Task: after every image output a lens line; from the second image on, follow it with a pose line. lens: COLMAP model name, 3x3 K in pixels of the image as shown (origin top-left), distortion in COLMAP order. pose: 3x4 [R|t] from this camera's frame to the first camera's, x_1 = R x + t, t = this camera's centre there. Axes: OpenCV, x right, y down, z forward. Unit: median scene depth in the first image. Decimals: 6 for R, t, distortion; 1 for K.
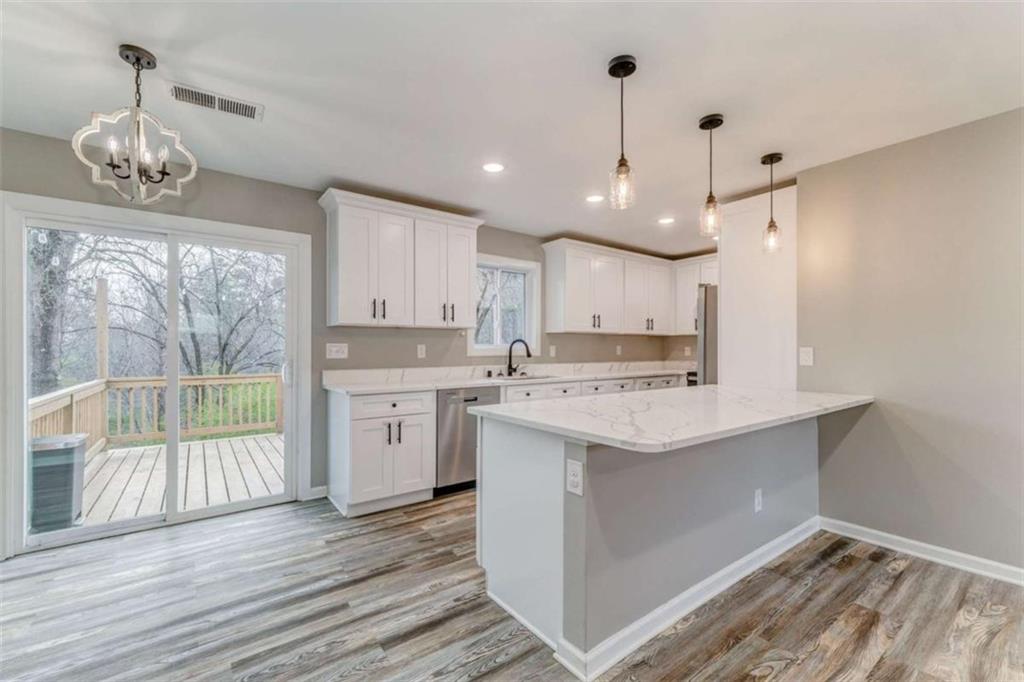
lens RADIAL K [[431.1, 0, 506.1], [0, 431.1, 345.6], [0, 0, 1]] dist [0.014359, -0.001569]
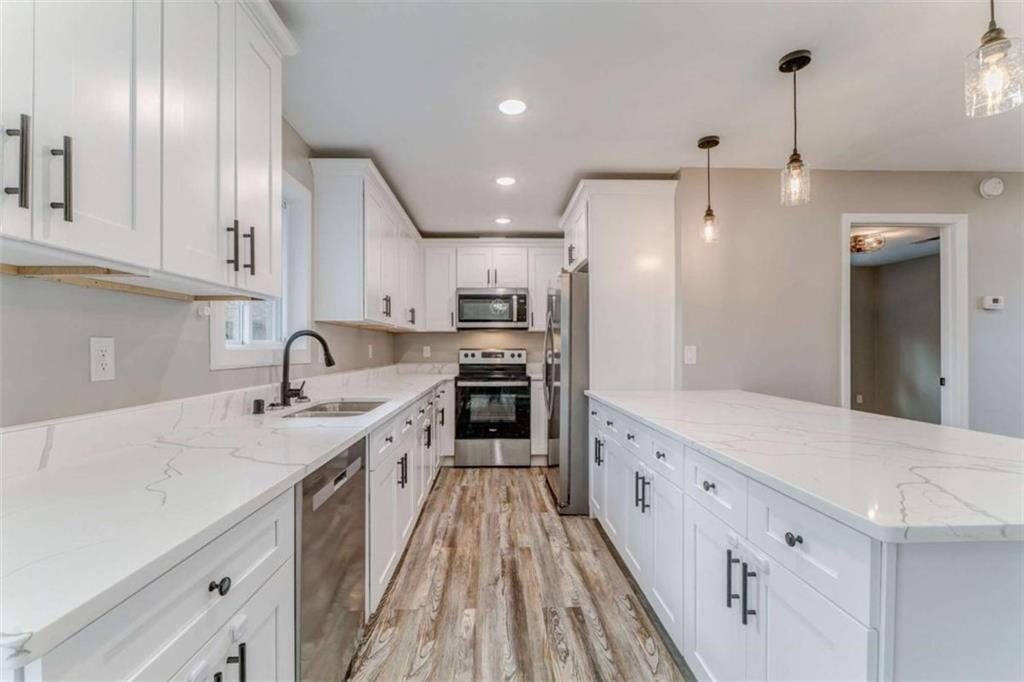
lens RADIAL K [[448.5, 0, 506.4], [0, 448.5, 345.7], [0, 0, 1]] dist [-0.006154, 0.000889]
pose [[0.564694, 0.000944, 0.825300, -0.348196], [-0.001834, 0.999998, 0.000111, 0.003756], [-0.825298, -0.001576, 0.564695, 0.676946]]
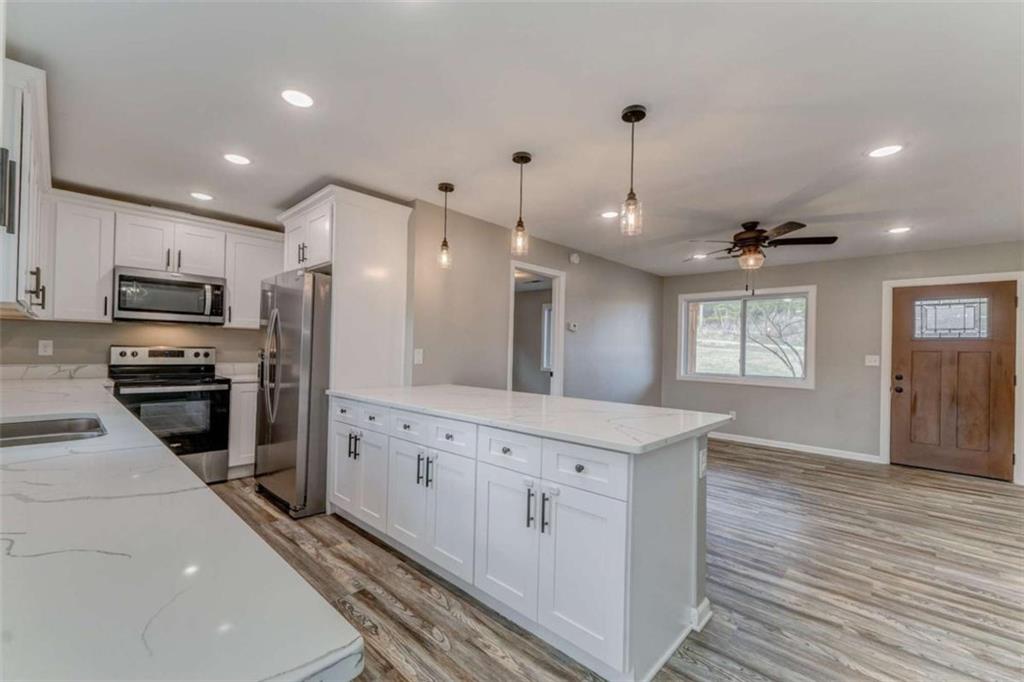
lens RADIAL K [[431.1, 0, 506.9], [0, 431.1, 345.2], [0, 0, 1]] dist [0.014359, -0.001569]
pose [[-0.172973, 0.006197, 0.984907, -0.460424], [-0.026129, 0.999599, -0.010878, 0.000671], [-0.984580, -0.027617, -0.172742, 0.852927]]
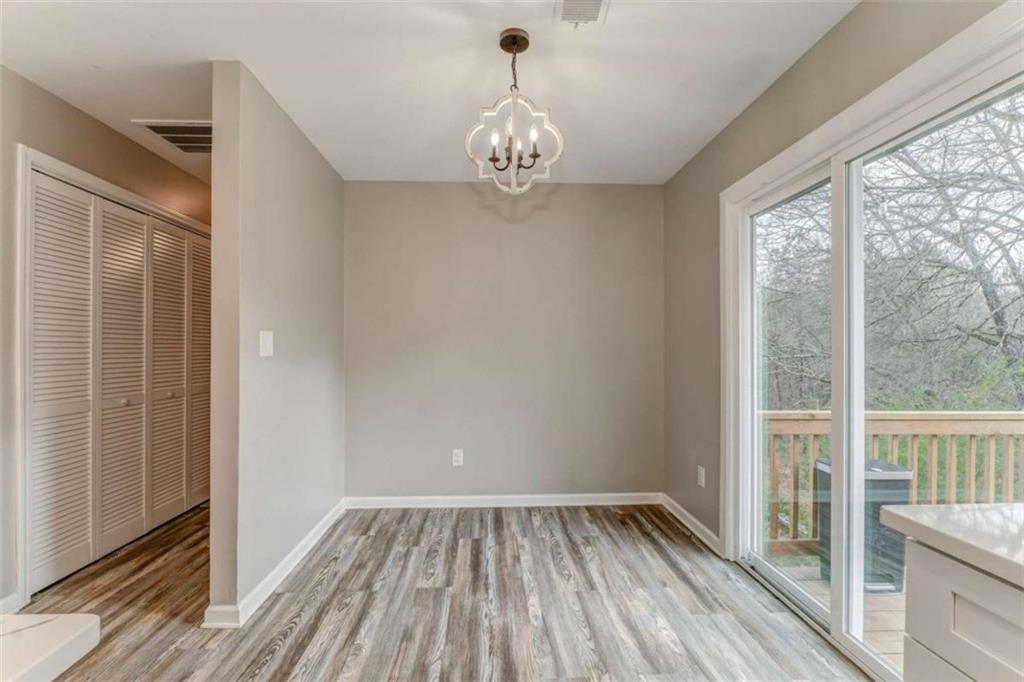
lens RADIAL K [[448.5, 0, 509.7], [0, 448.5, 348.6], [0, 0, 1]] dist [-0.006154, 0.000889]
pose [[-0.558881, 0.000483, -0.829248, -0.016861], [0.000114, 1.000000, 0.000506, 0.005697], [0.829248, 0.000188, -0.558881, 0.844578]]
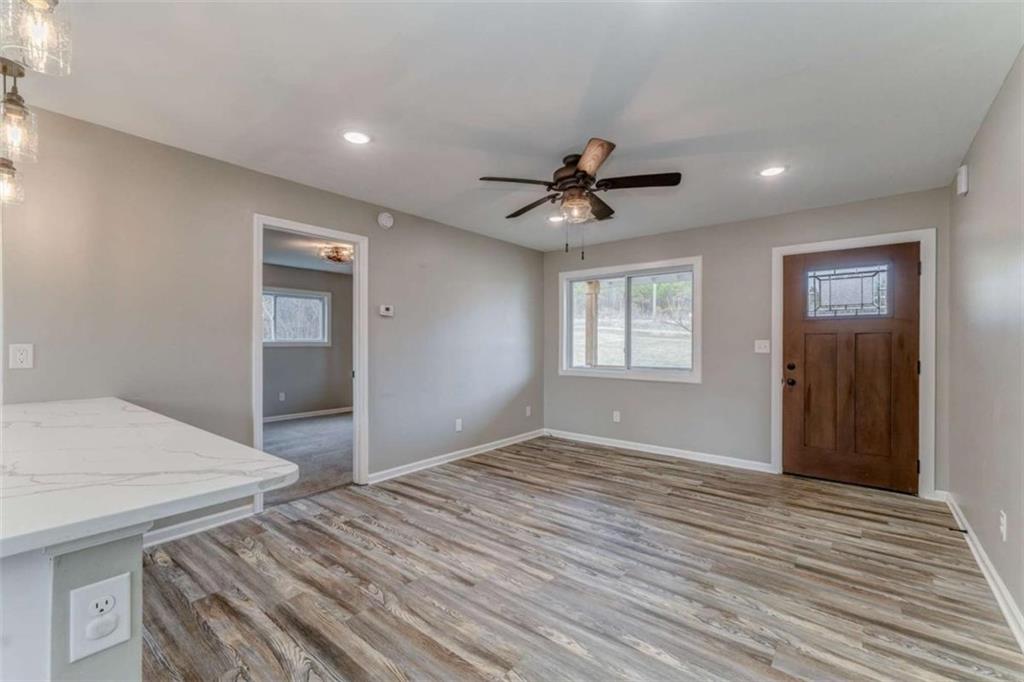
lens RADIAL K [[431.1, 0, 508.1], [0, 431.1, 345.0], [0, 0, 1]] dist [0.014359, -0.001569]
pose [[-0.241432, -0.001849, 0.970416, -0.203073], [-0.003960, 0.999992, 0.000920, 0.001688], [-0.970410, -0.003621, -0.241437, 0.331387]]
